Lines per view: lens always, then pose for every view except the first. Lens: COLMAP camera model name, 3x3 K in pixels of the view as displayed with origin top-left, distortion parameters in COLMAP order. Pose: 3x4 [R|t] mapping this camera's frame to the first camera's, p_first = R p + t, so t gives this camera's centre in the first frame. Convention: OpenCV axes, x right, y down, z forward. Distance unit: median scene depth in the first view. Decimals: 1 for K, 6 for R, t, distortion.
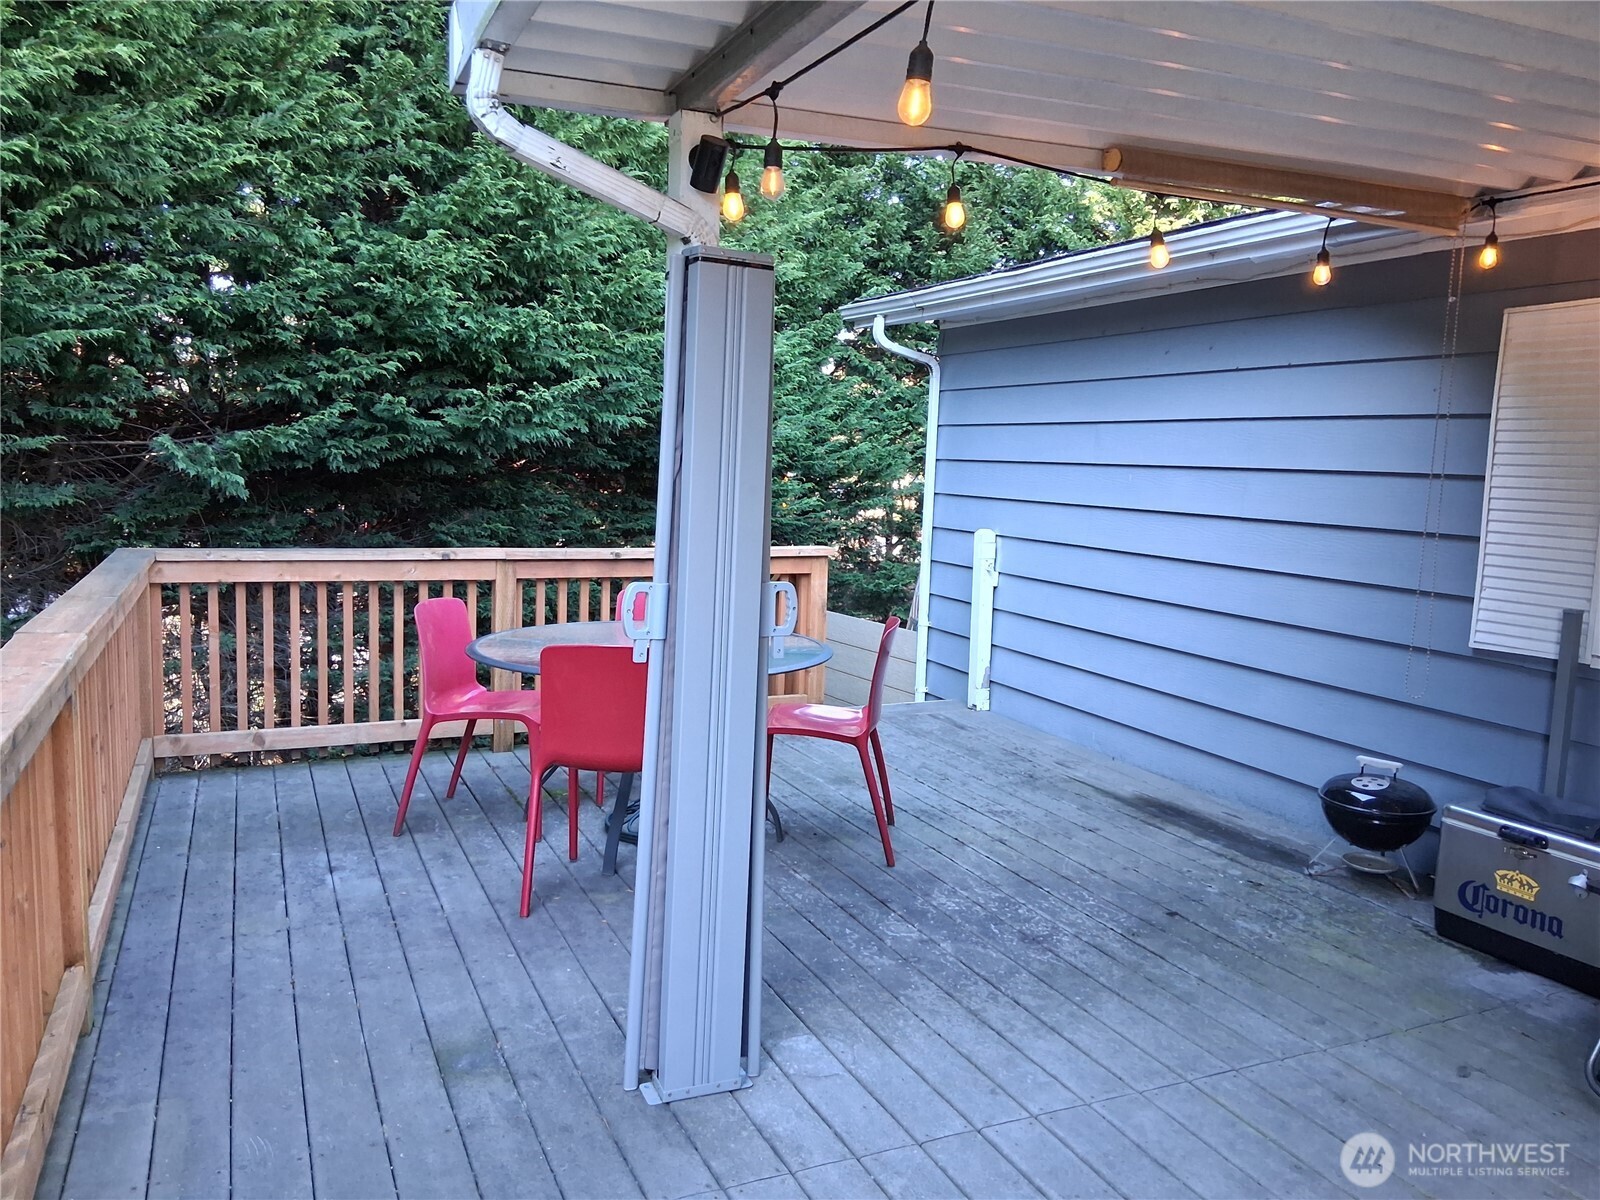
lens RADIAL K [[1208.5, 0, 793.0], [0, 1208.5, 596.5], [0, 0, 1]] dist [0.094322, -0.150234]
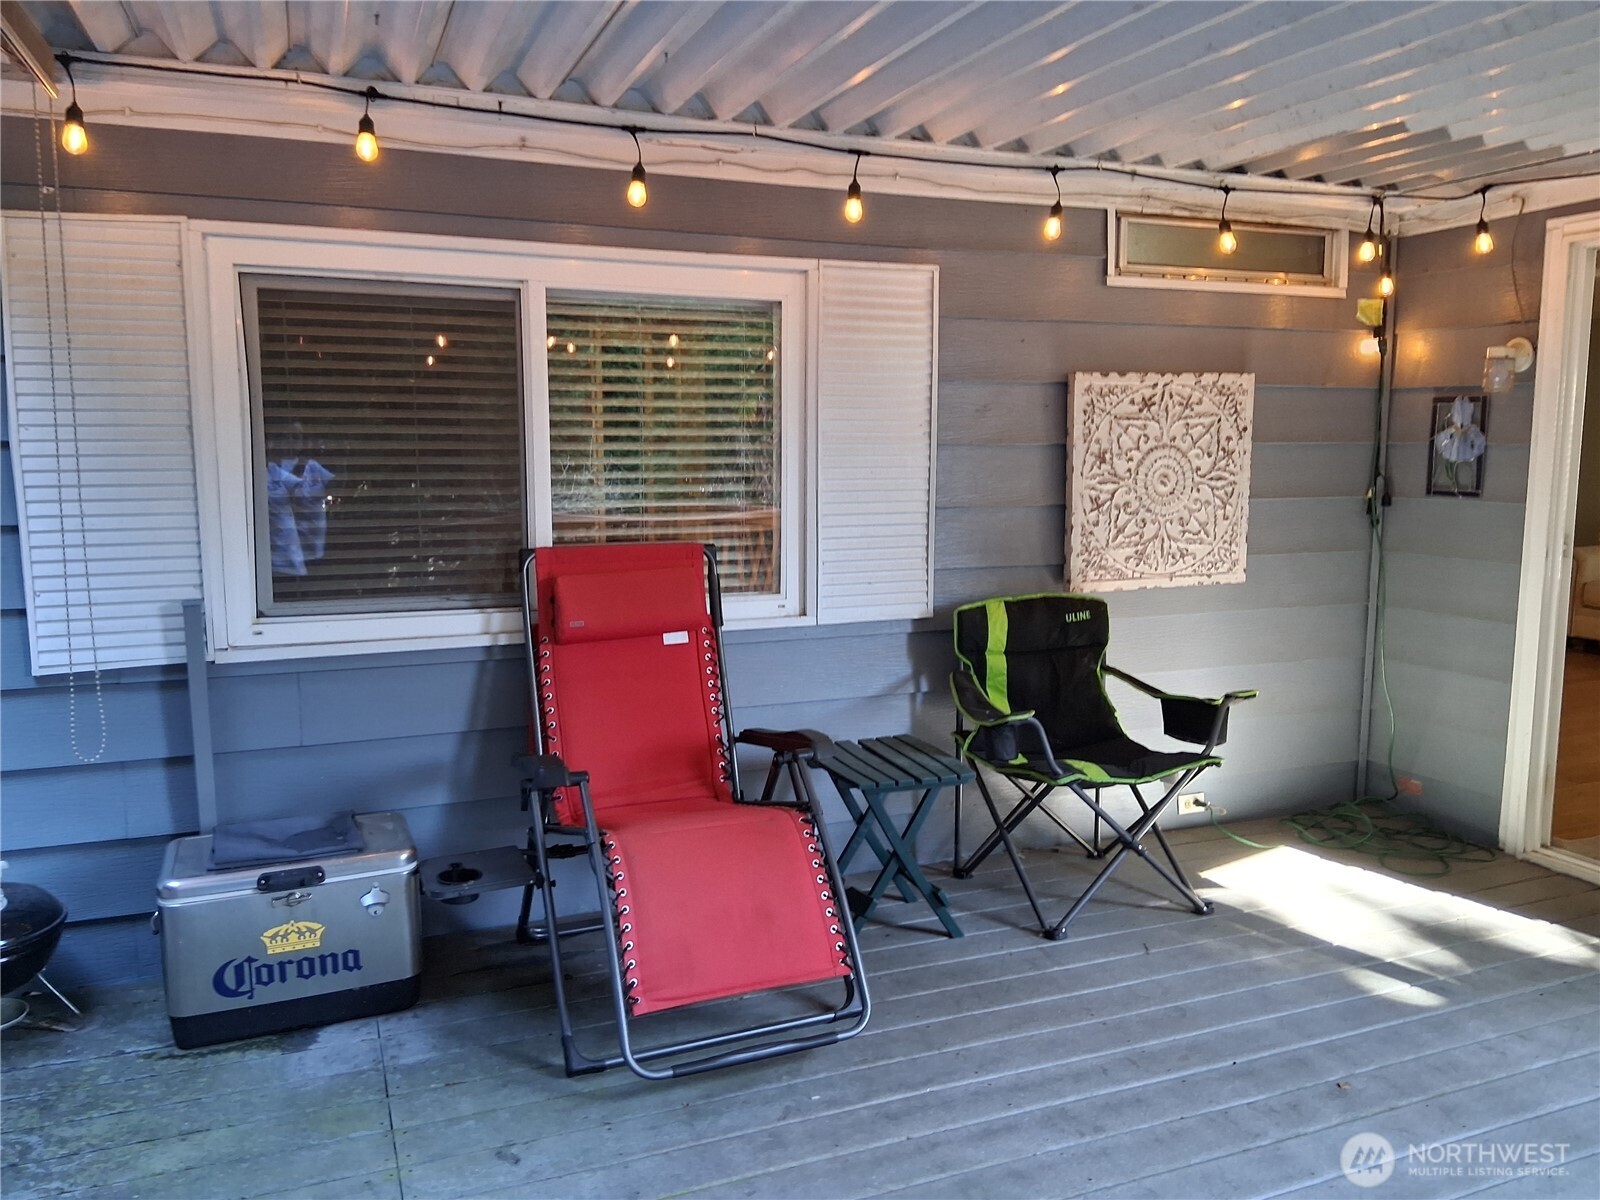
lens RADIAL K [[1208.5, 0, 796.5], [0, 1208.5, 587.6], [0, 0, 1]] dist [0.094322, -0.150234]
pose [[0.034452, -0.158731, 0.986721, -0.164658], [0.118008, 0.981046, 0.153698, -0.077825], [-0.992415, 0.111146, 0.052530, 0.563532]]
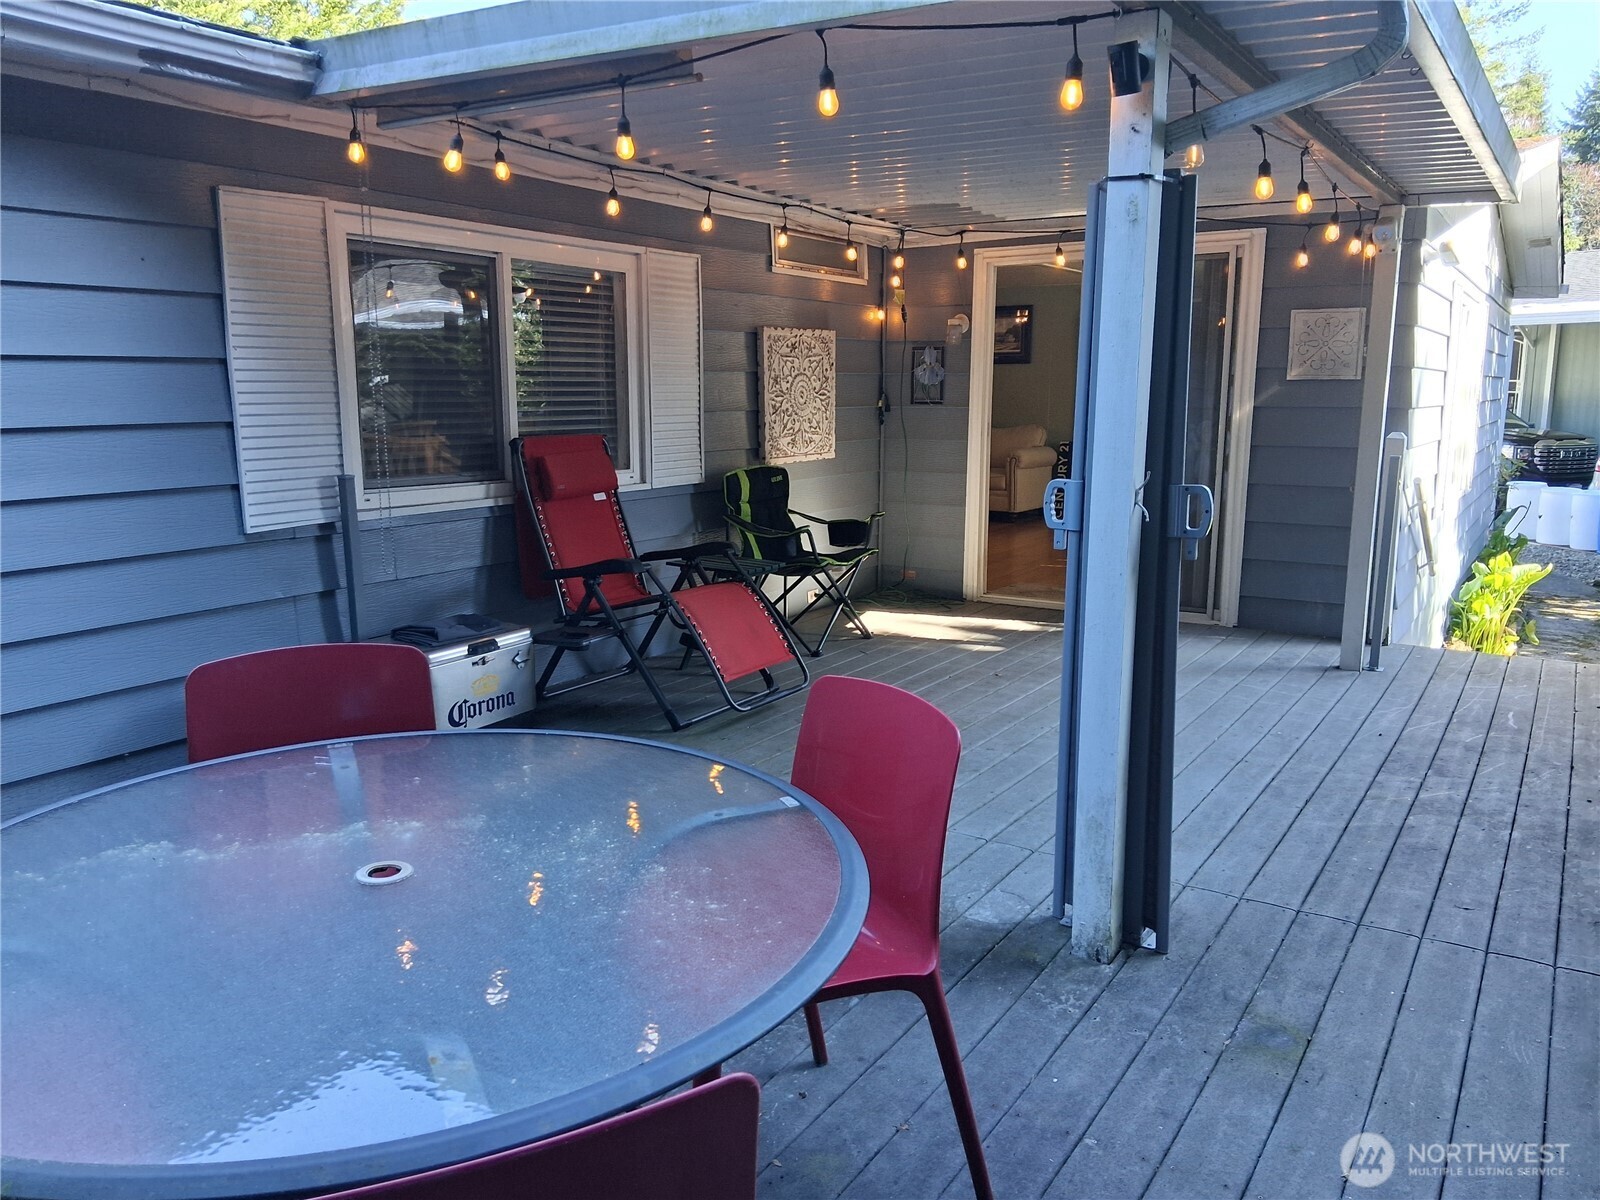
lens RADIAL K [[1208.5, 0, 799.2], [0, 1208.5, 591.6], [0, 0, 1]] dist [0.094322, -0.150234]
pose [[-0.548101, -0.182397, 0.816282, -0.574363], [0.073206, 0.961726, 0.264052, -0.160607], [-0.833202, 0.204484, -0.513770, 1.286232]]
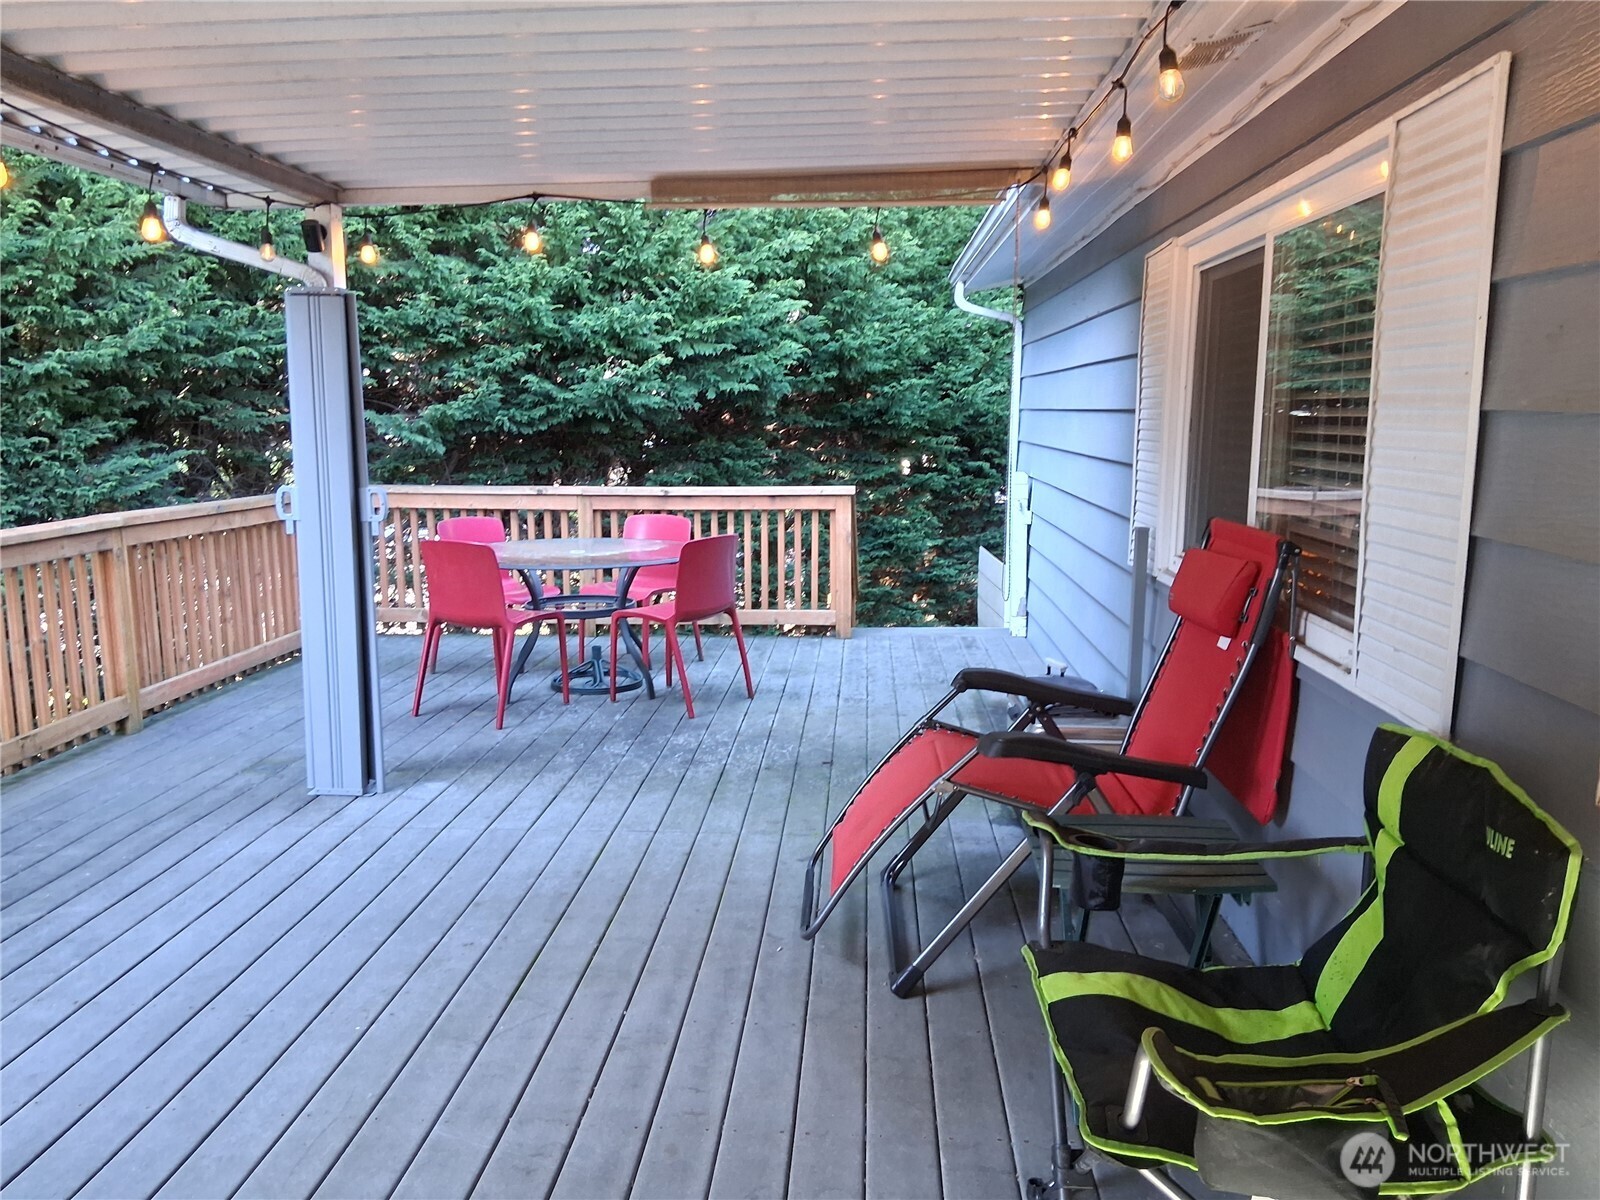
lens RADIAL K [[1208.5, 0, 789.4], [0, 1208.5, 600.3], [0, 0, 1]] dist [0.094322, -0.150234]
pose [[0.885609, 0.039141, -0.462778, 0.892527], [-0.024954, 0.999013, 0.036741, 0.046906], [0.463760, -0.020990, 0.885712, -0.138903]]
